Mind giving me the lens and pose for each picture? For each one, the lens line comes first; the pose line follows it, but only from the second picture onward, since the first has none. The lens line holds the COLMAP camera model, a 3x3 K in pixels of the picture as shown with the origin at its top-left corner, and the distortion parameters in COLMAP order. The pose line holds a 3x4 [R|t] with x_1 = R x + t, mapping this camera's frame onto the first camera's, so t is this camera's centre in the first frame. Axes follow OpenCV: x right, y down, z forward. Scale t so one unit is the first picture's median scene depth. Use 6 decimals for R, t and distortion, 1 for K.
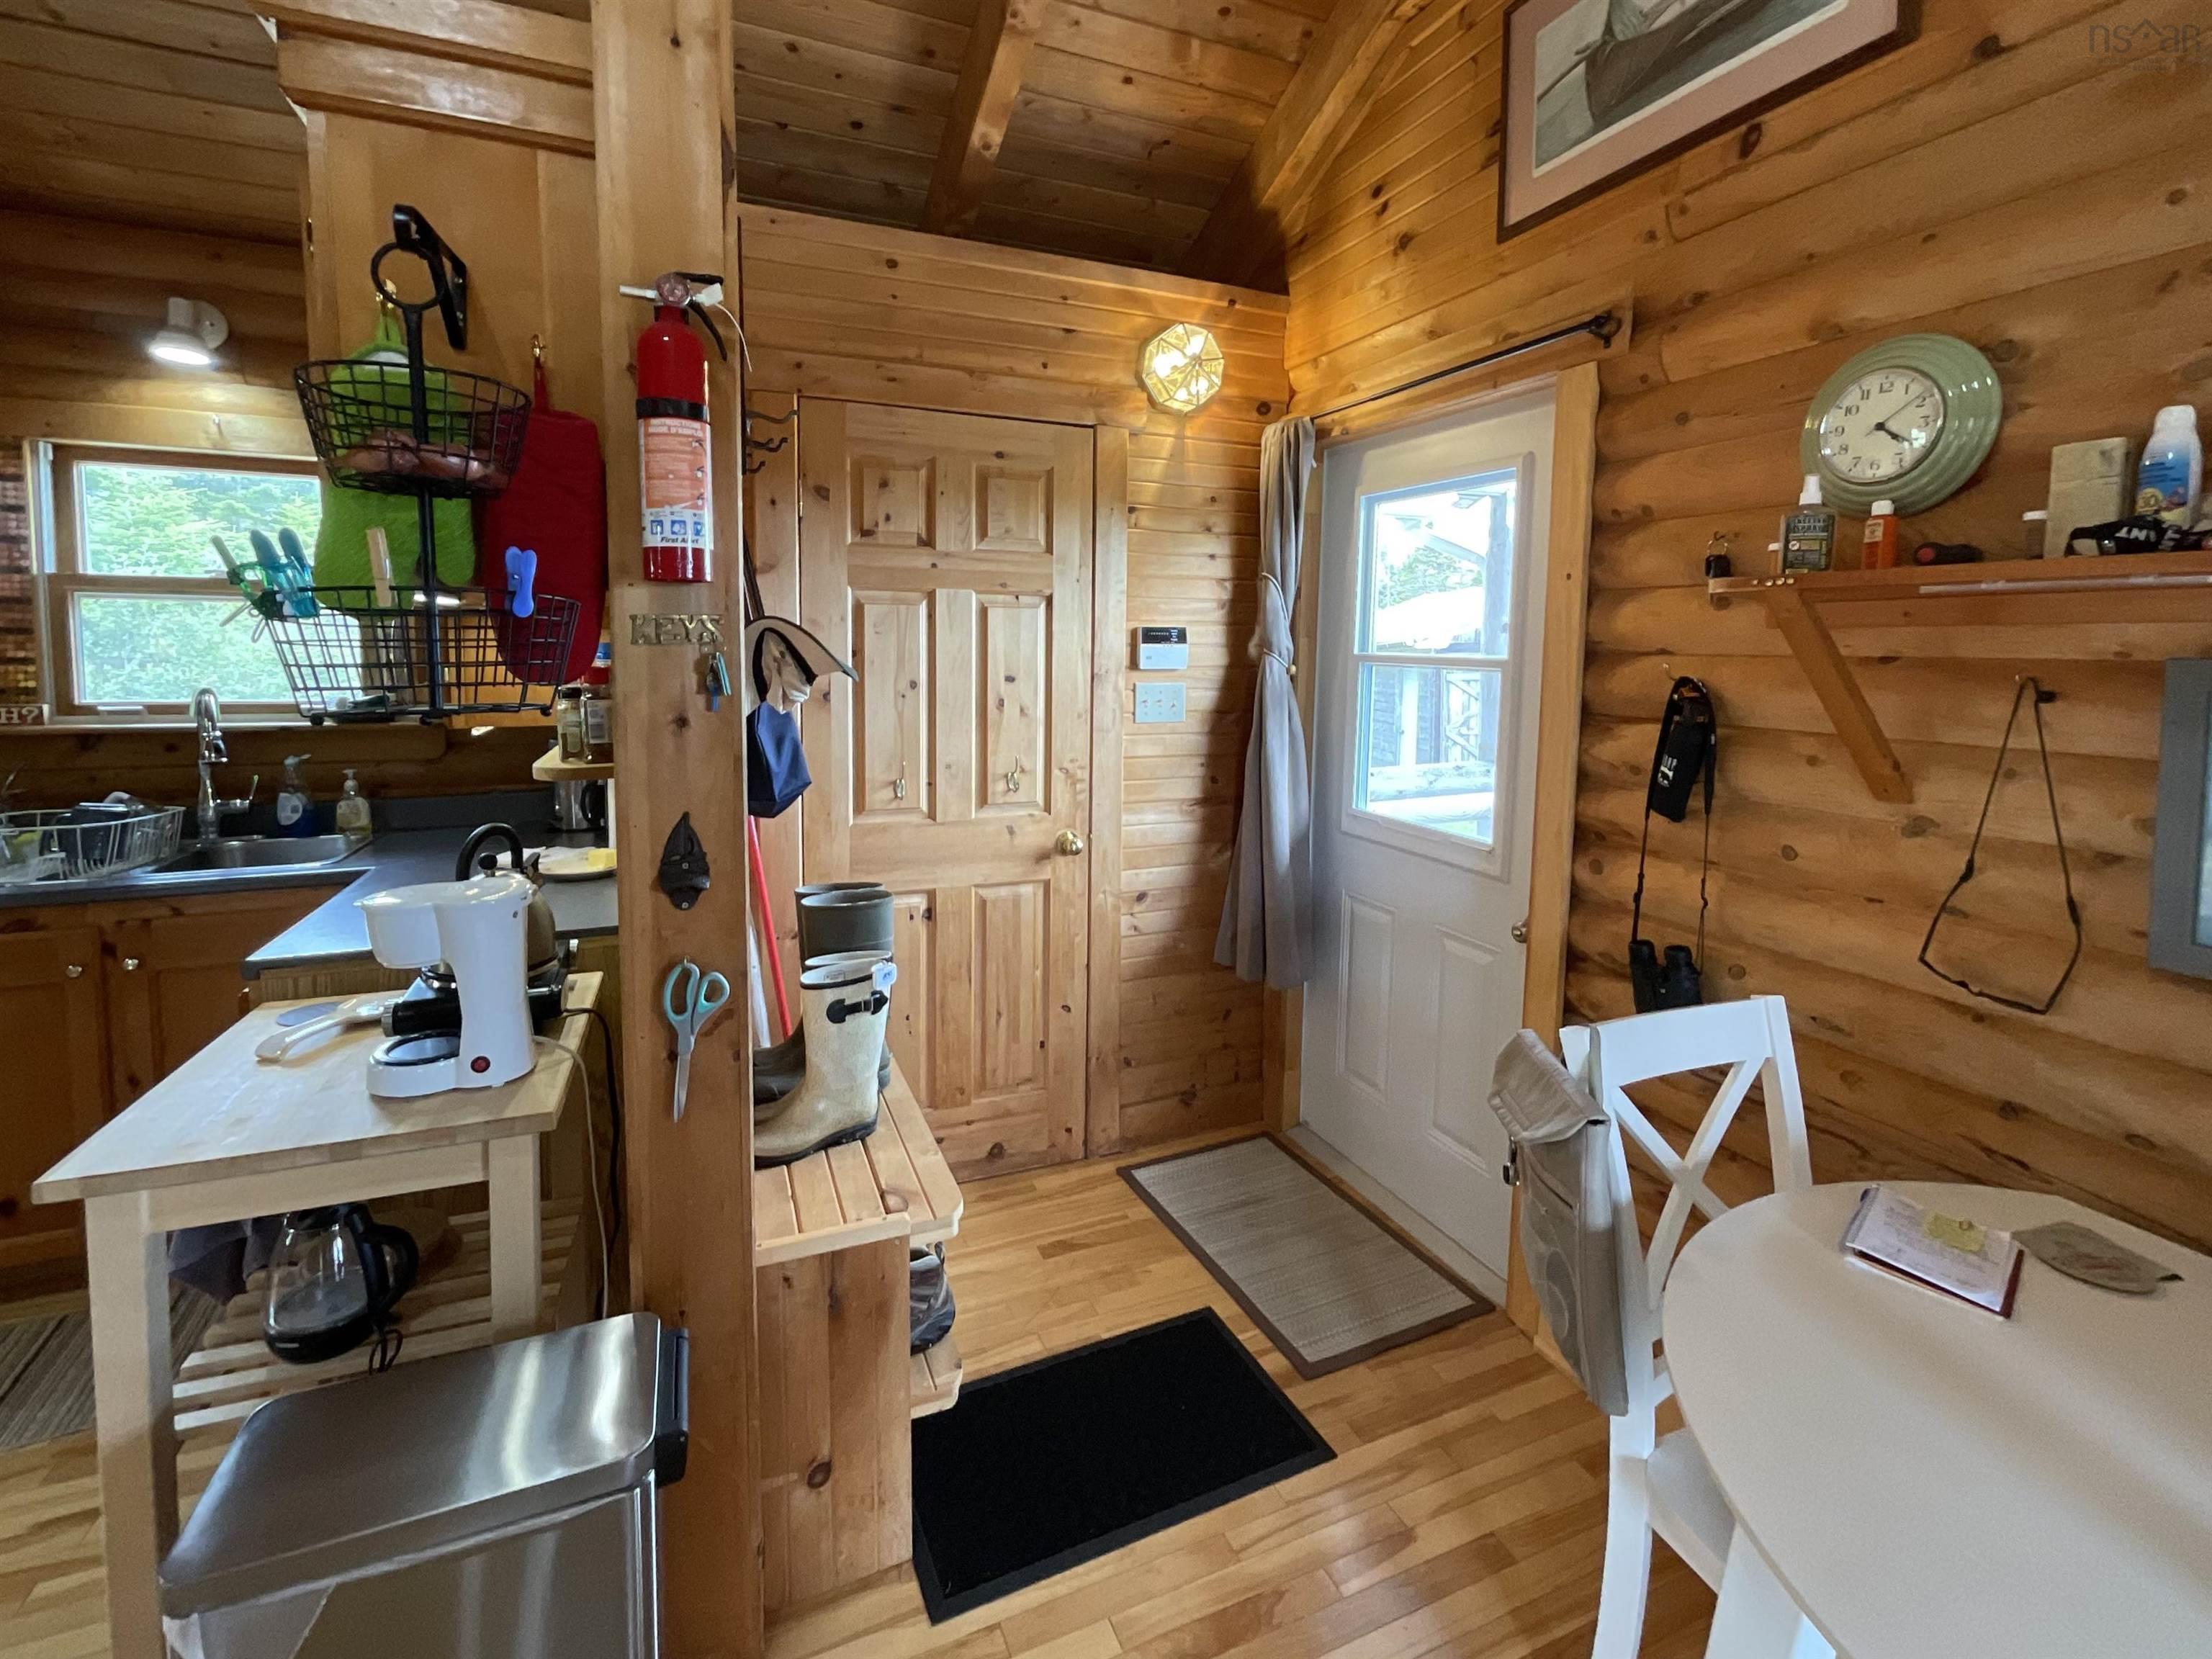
lens RADIAL K [[995.6, 0, 1125.3], [0, 995.6, 716.0], [0, 0, 1]] dist [-0.001440, -0.002565]
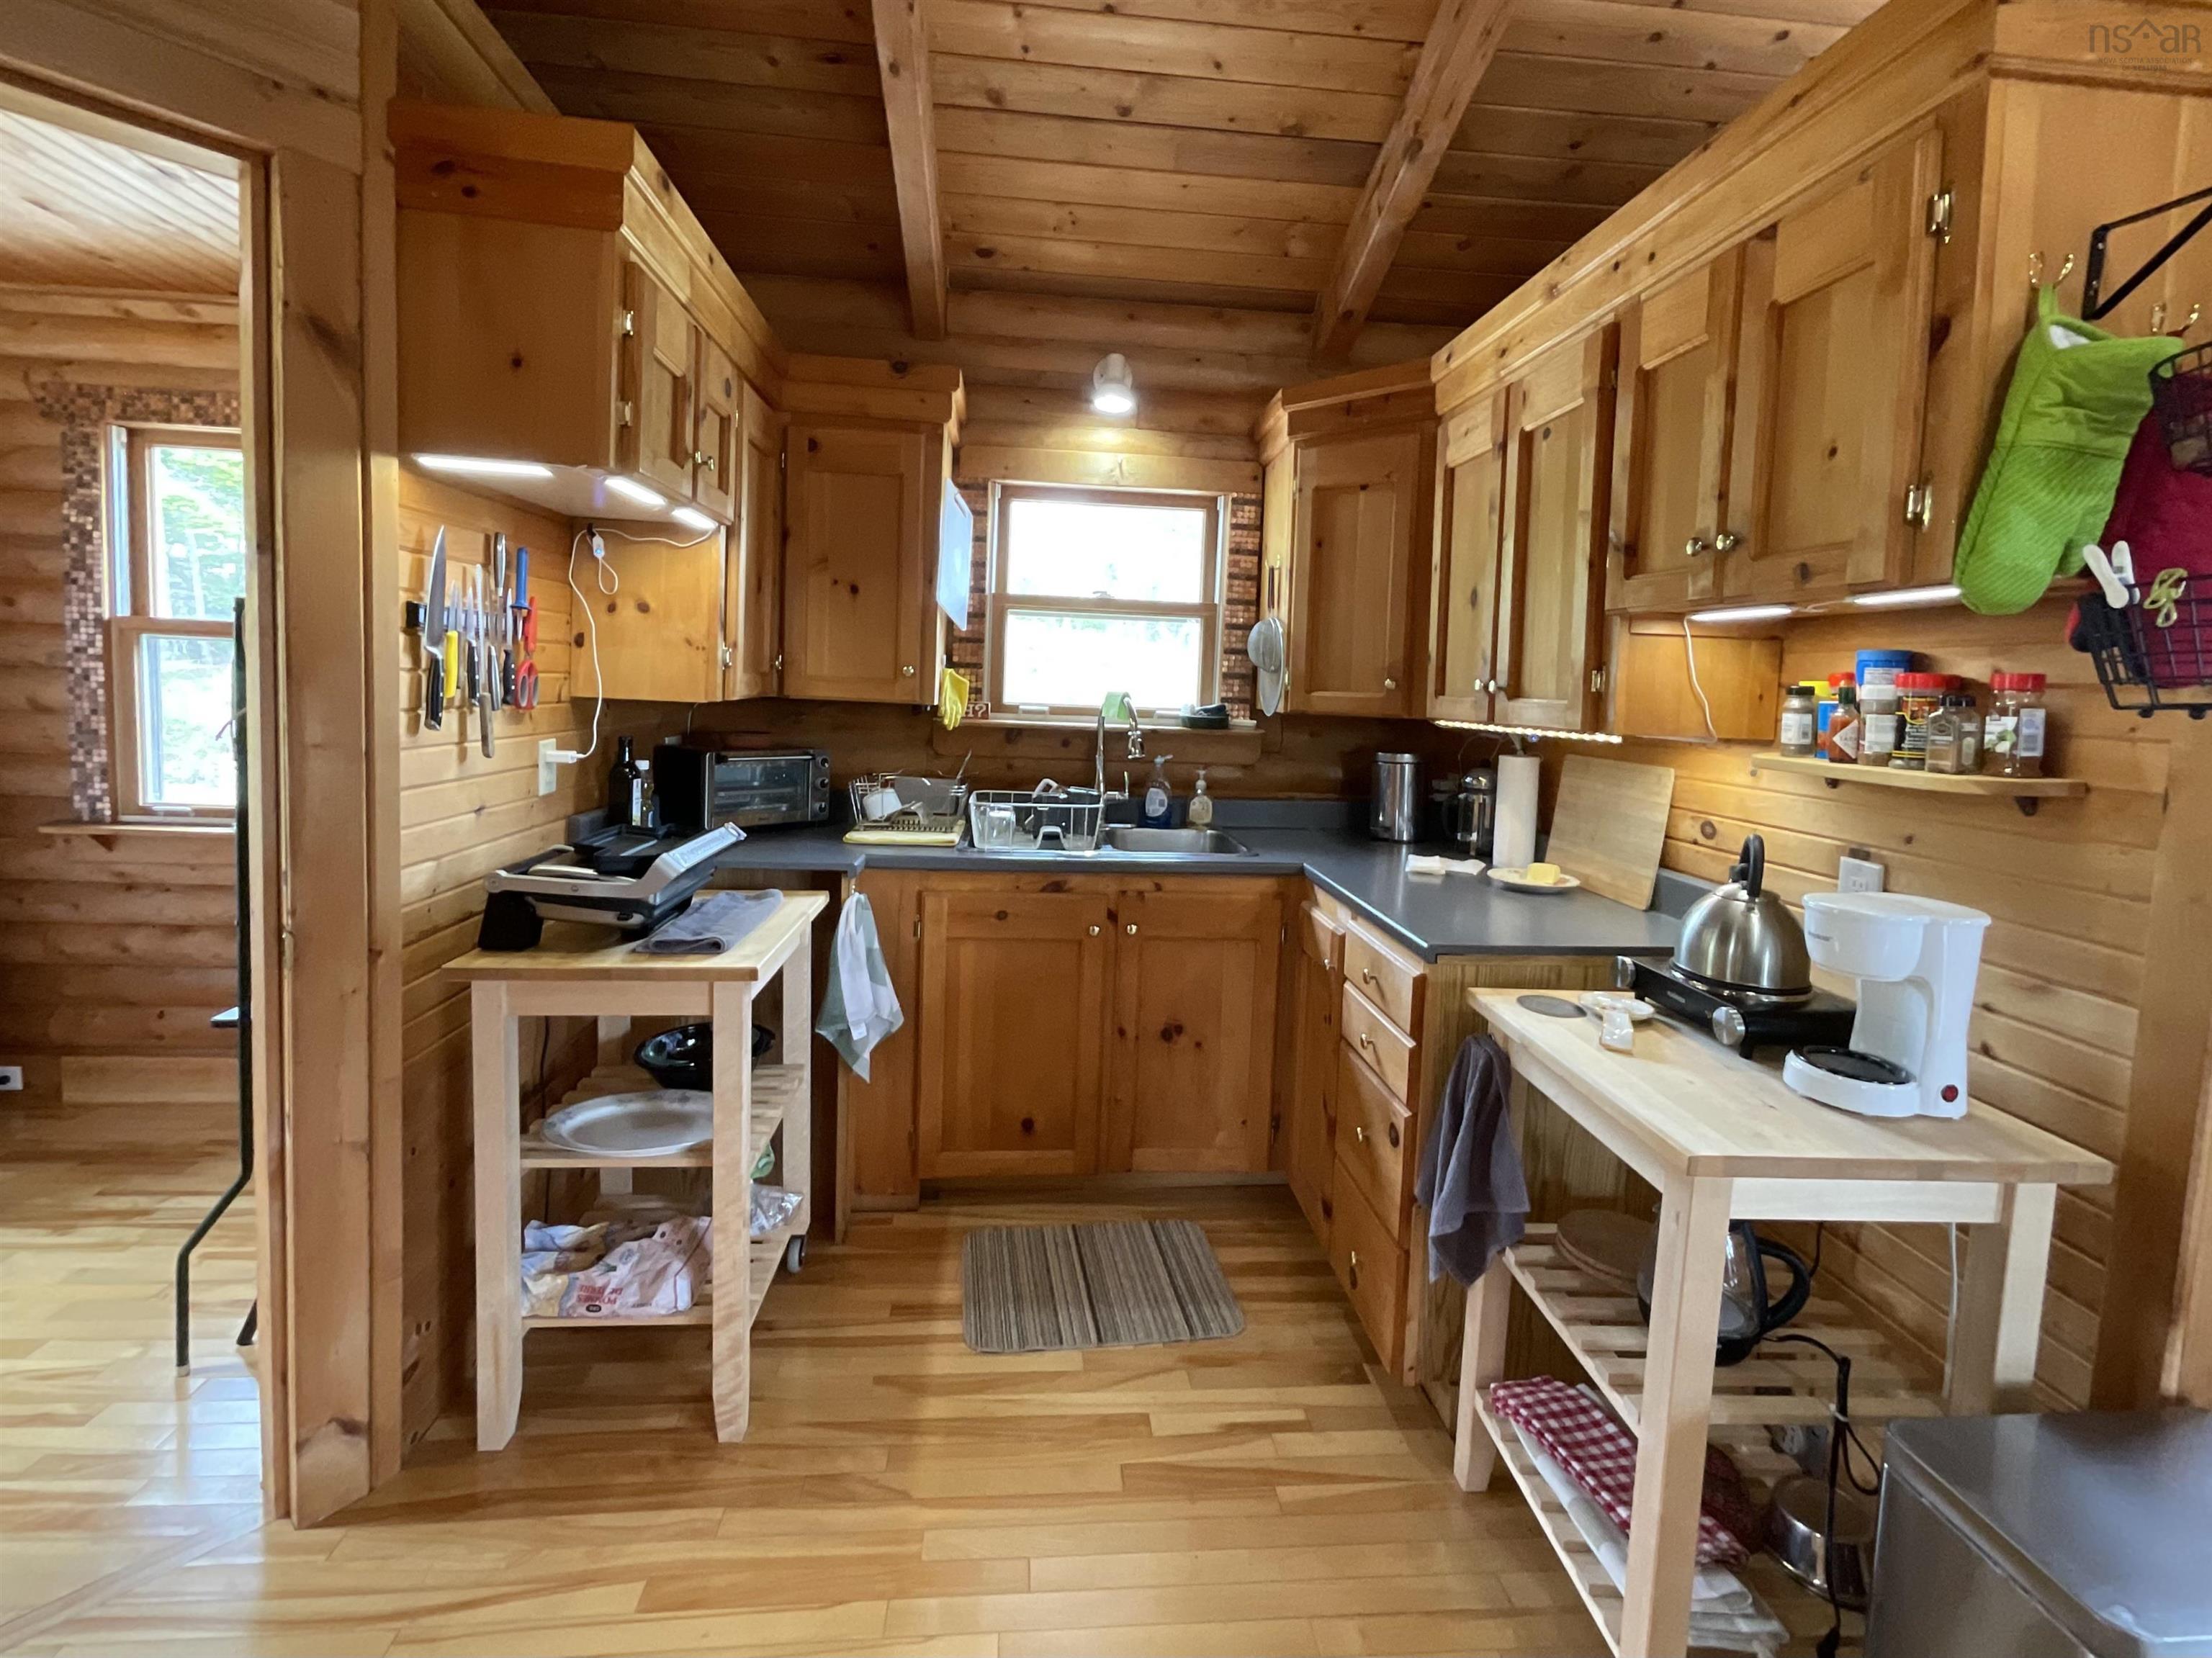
lens RADIAL K [[959.5, 0, 1090.8], [0, 959.5, 748.3], [0, 0, 1]] dist [-0.001691, -0.000382]
pose [[0.947724, 0.048255, -0.315421, -0.604024], [-0.048769, 0.998790, 0.006266, 0.030394], [0.315342, 0.009445, 0.948931, -0.062276]]
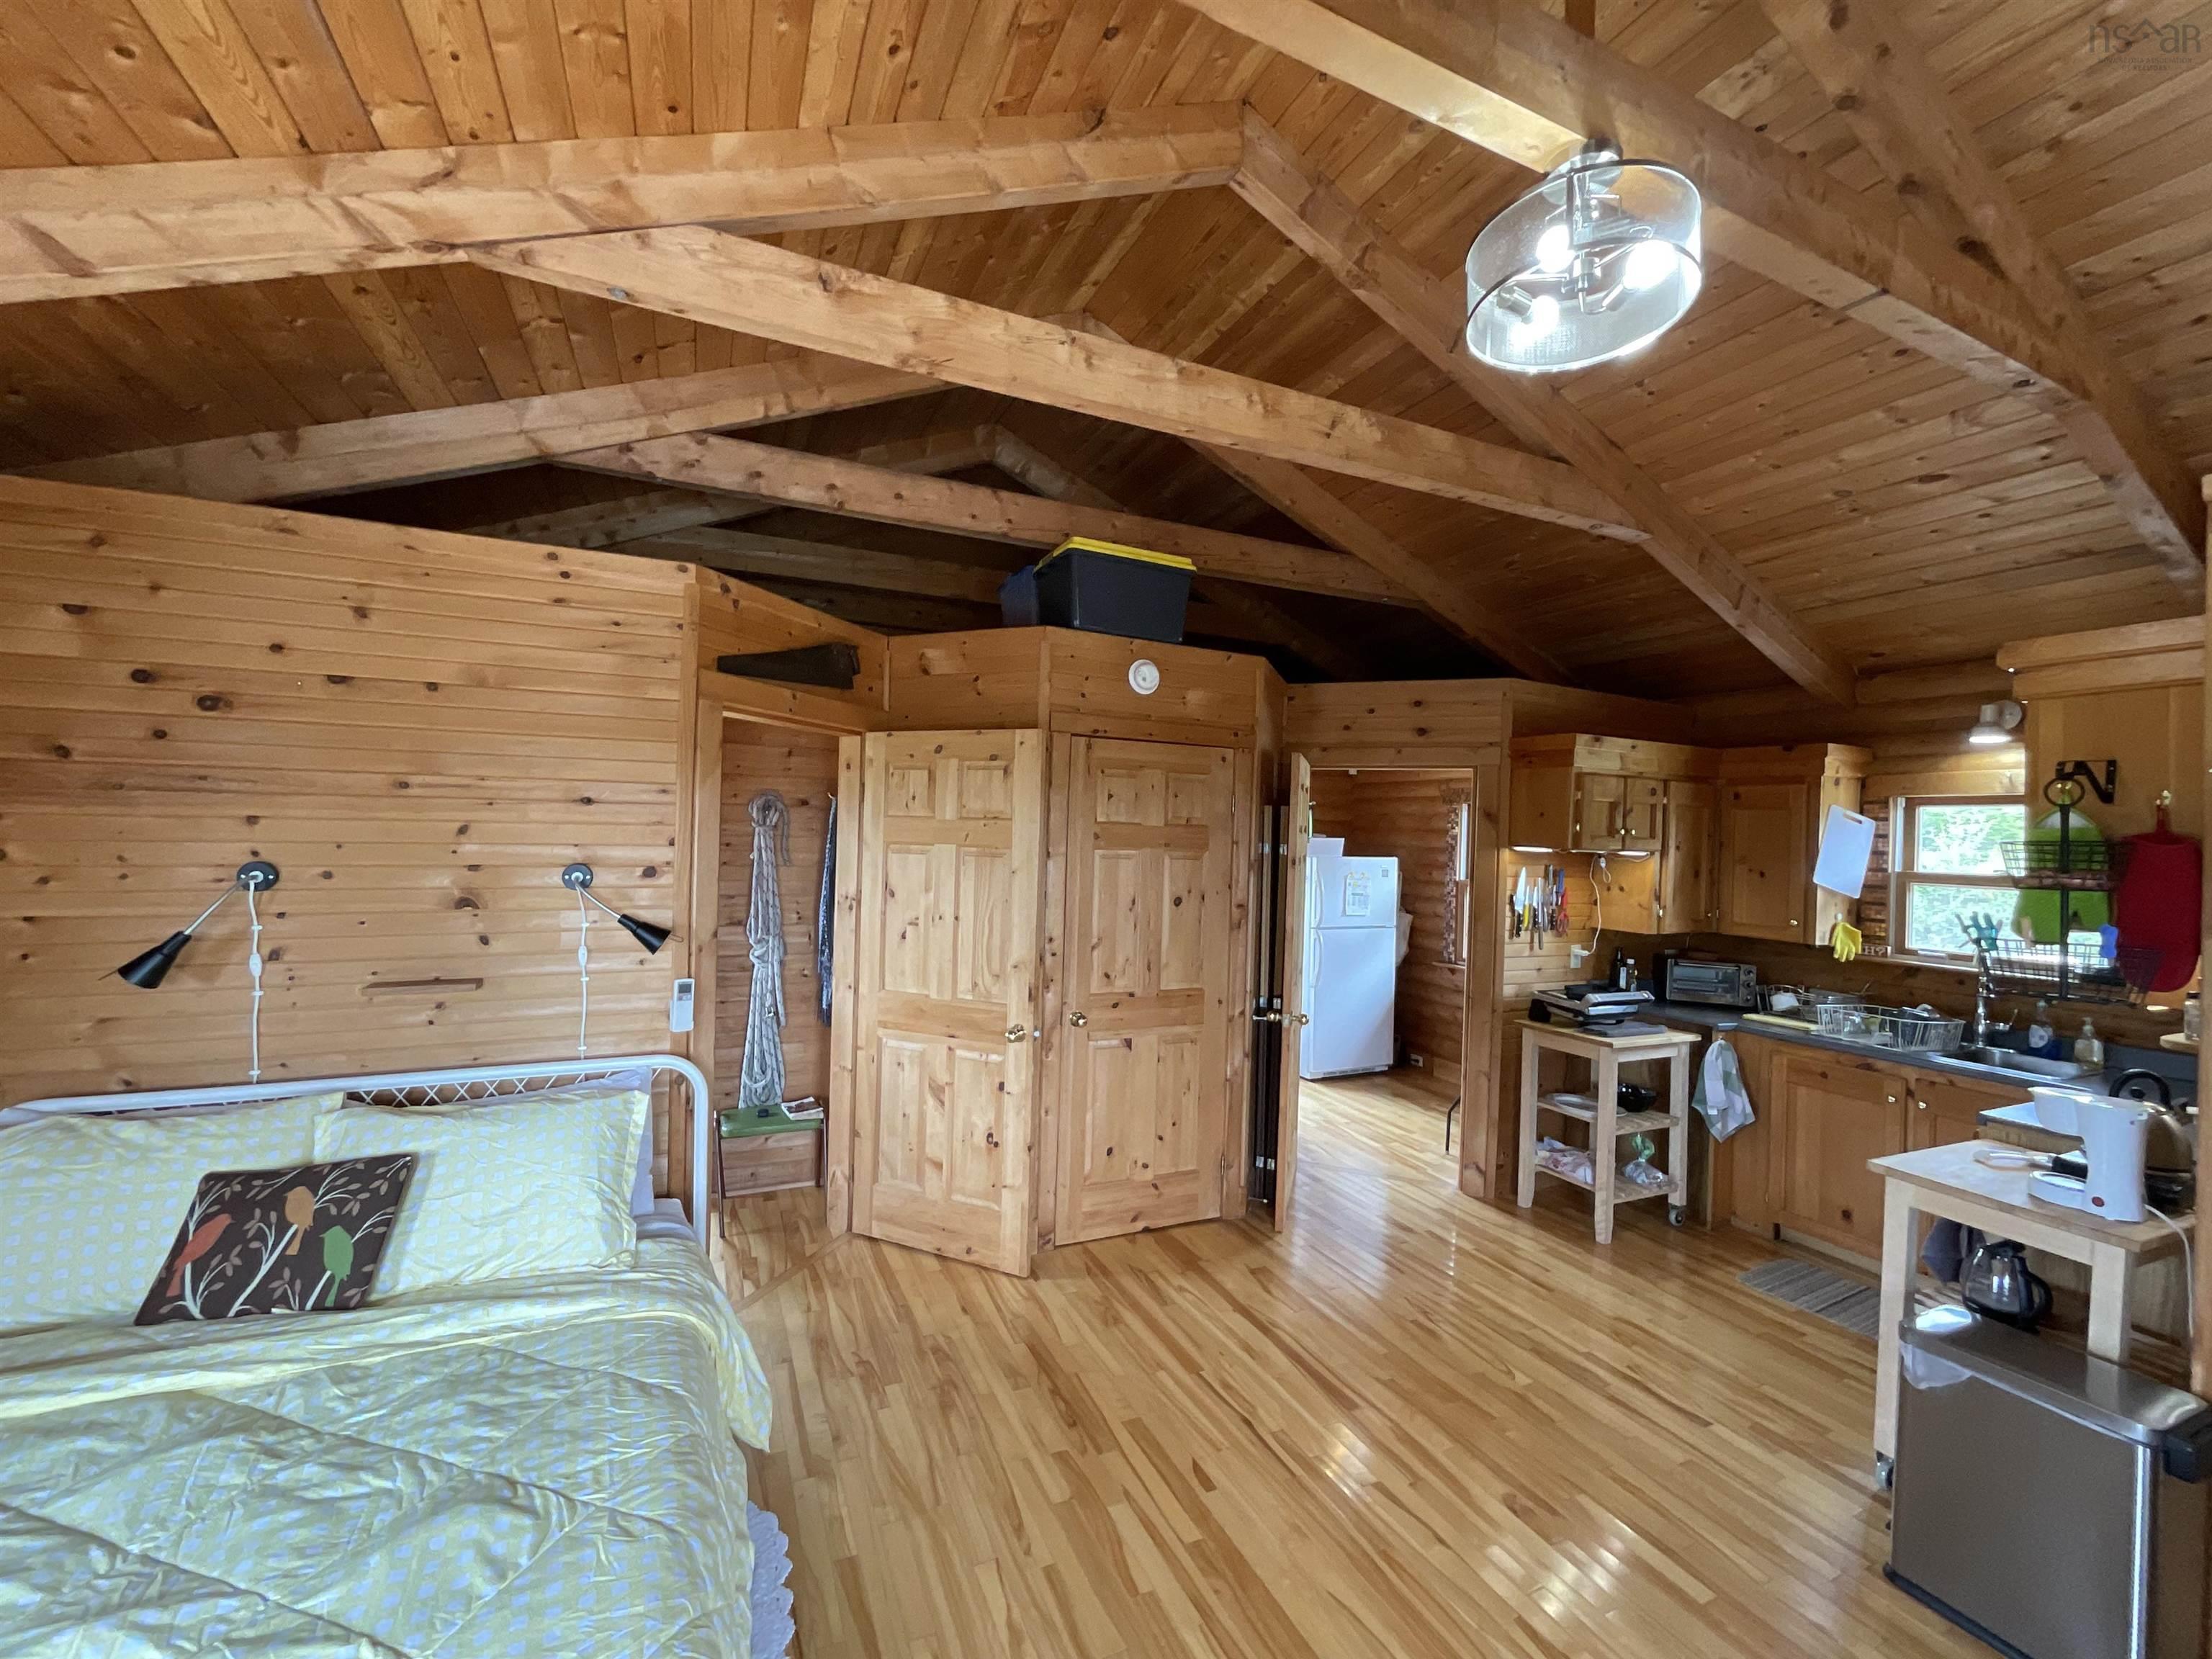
lens RADIAL K [[891.7, 0, 1102.0], [0, 891.7, 839.7], [0, 0, 1]] dist [0.004276, -0.000176]
pose [[0.019563, -0.005268, -0.999795, 0.462640], [-0.096758, 0.995282, -0.007137, -0.053894], [0.995116, 0.096878, 0.018961, -0.431971]]
